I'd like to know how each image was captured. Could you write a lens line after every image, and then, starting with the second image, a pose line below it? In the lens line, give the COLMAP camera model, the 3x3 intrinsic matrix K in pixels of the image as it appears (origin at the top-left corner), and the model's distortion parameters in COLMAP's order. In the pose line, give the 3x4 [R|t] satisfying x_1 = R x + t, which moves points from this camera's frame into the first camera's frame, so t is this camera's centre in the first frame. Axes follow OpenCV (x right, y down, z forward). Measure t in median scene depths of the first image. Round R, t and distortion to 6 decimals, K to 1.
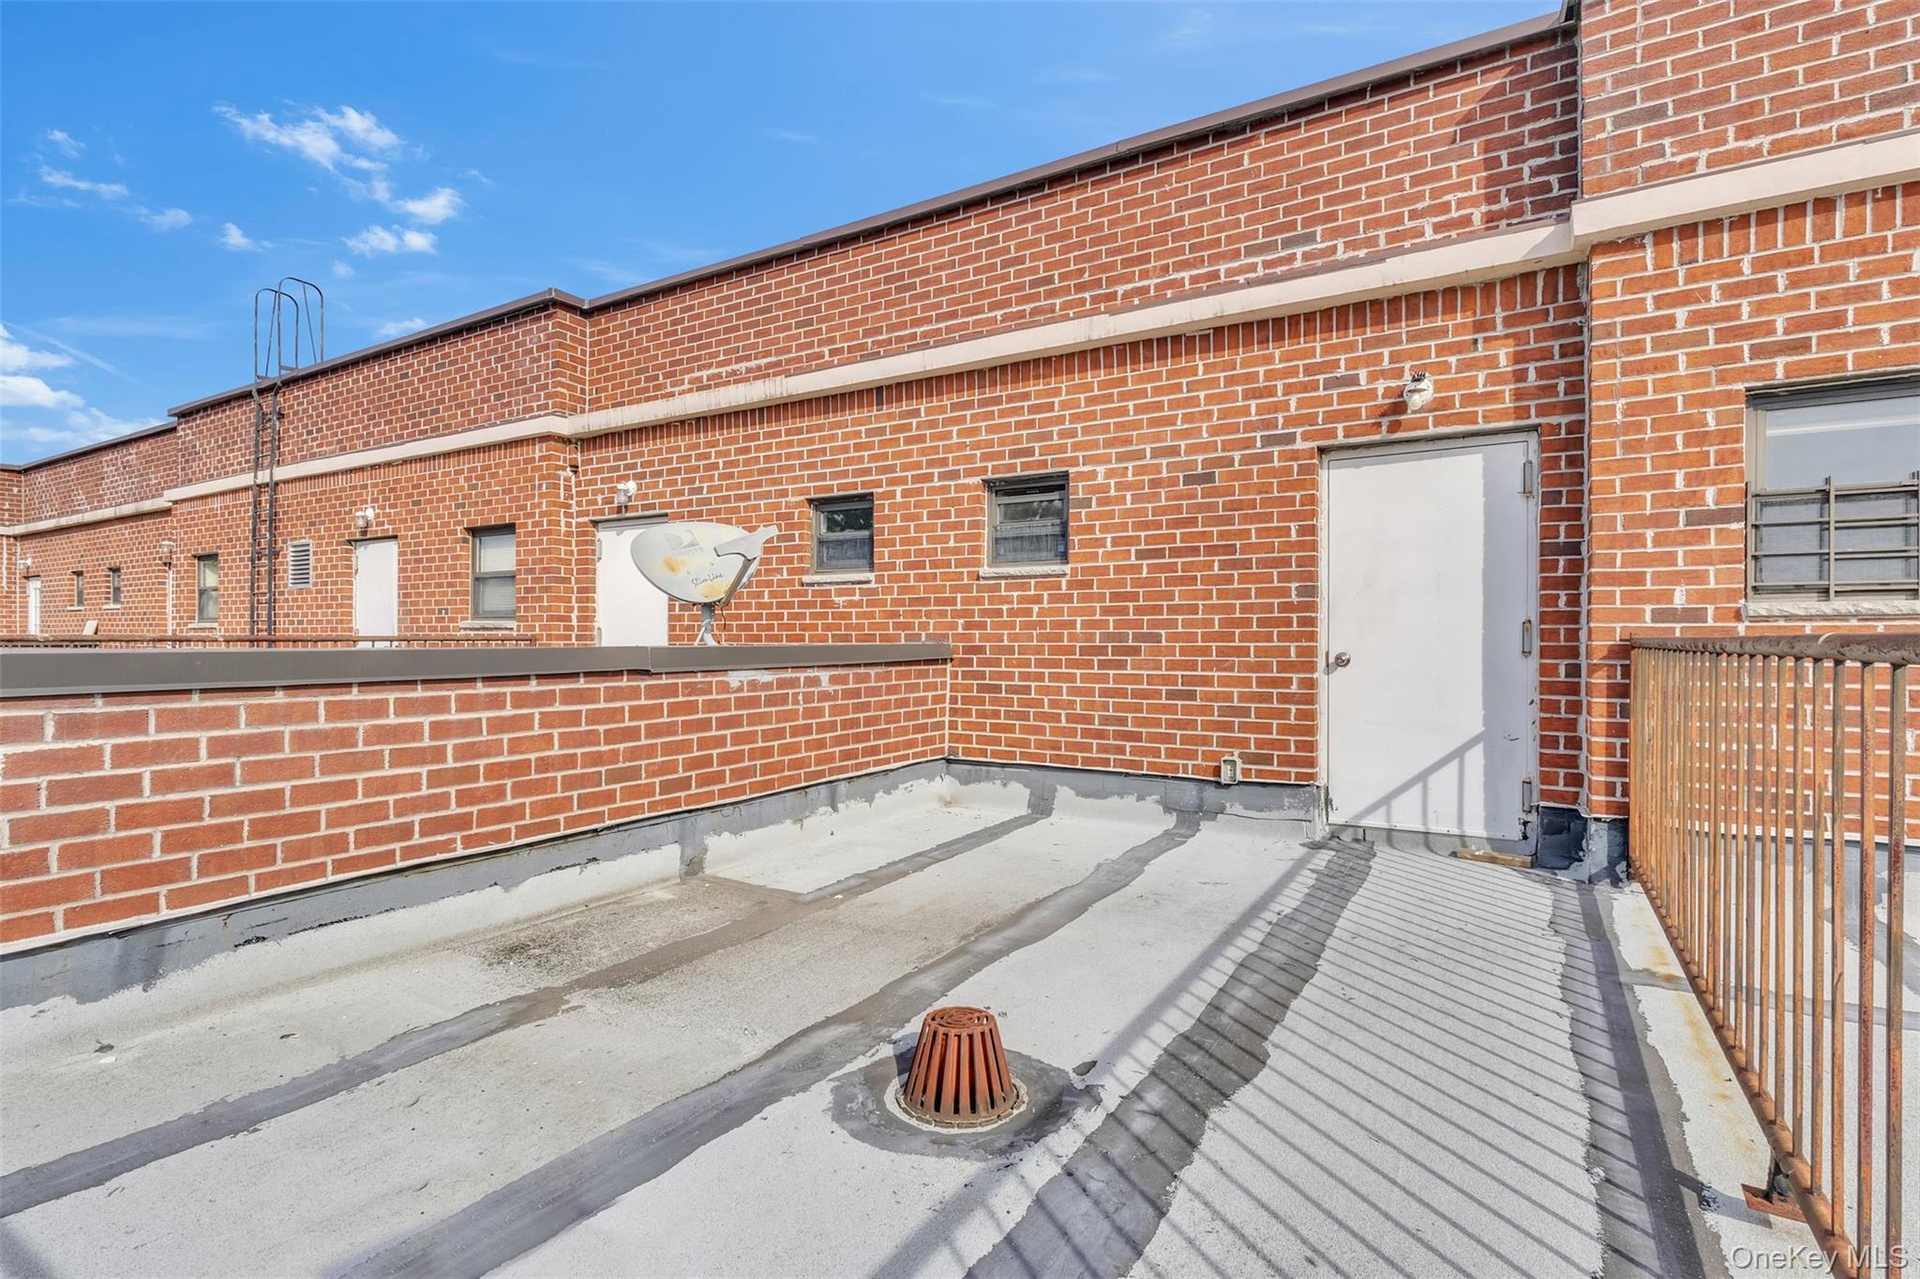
lens RADIAL K [[889.1, 0, 961.7], [0, 889.1, 635.0], [0, 0, 1]] dist [-0.000787, -0.001607]
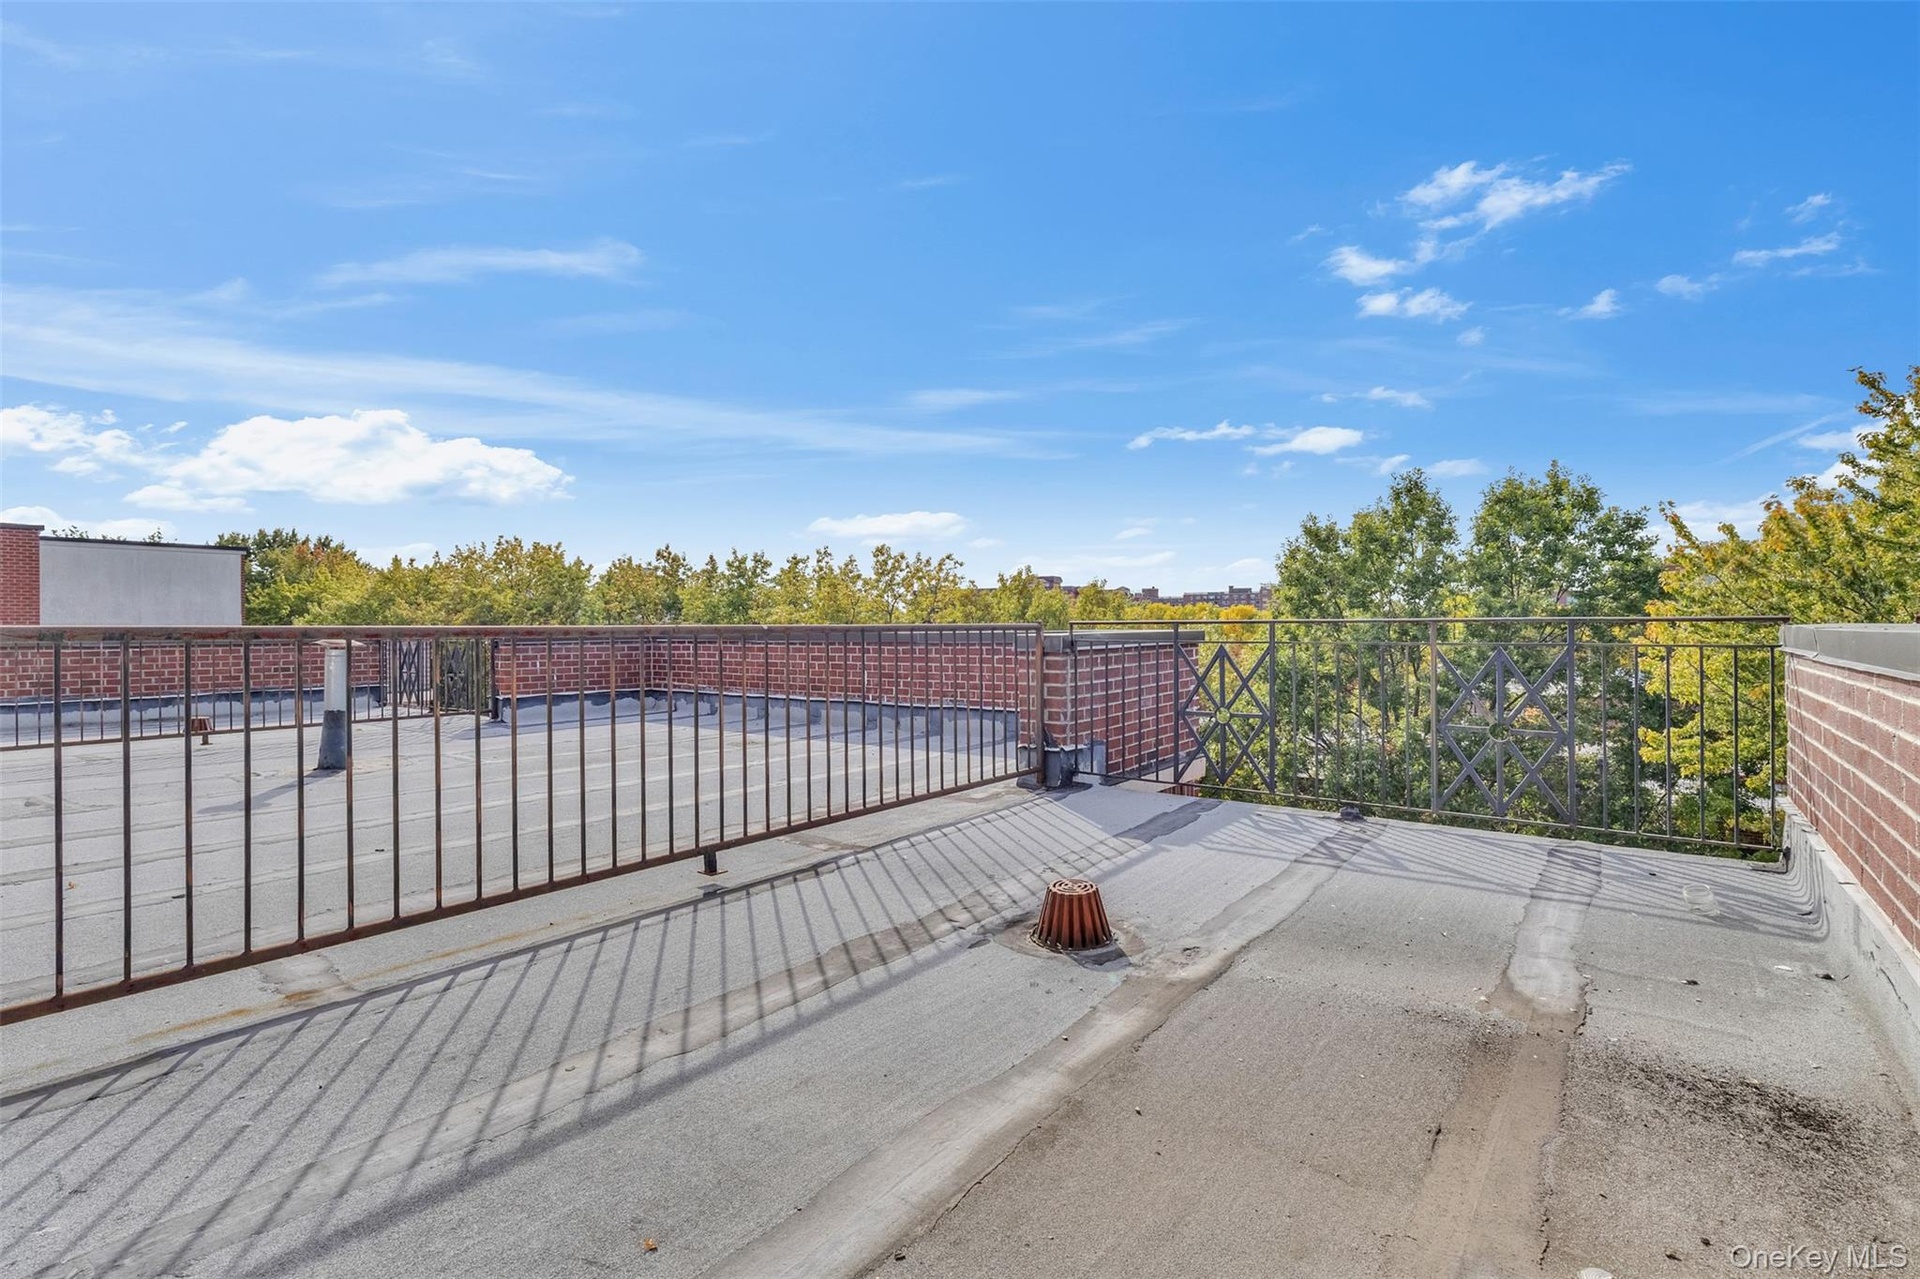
lens RADIAL K [[889.1, 0, 961.7], [0, 889.1, 635.0], [0, 0, 1]] dist [-0.000787, -0.001607]
pose [[-0.994501, 0.005476, 0.104583, 0.022289], [0.006056, 0.999968, 0.005231, 0.013630], [-0.104551, 0.005835, -0.994502, 2.216431]]
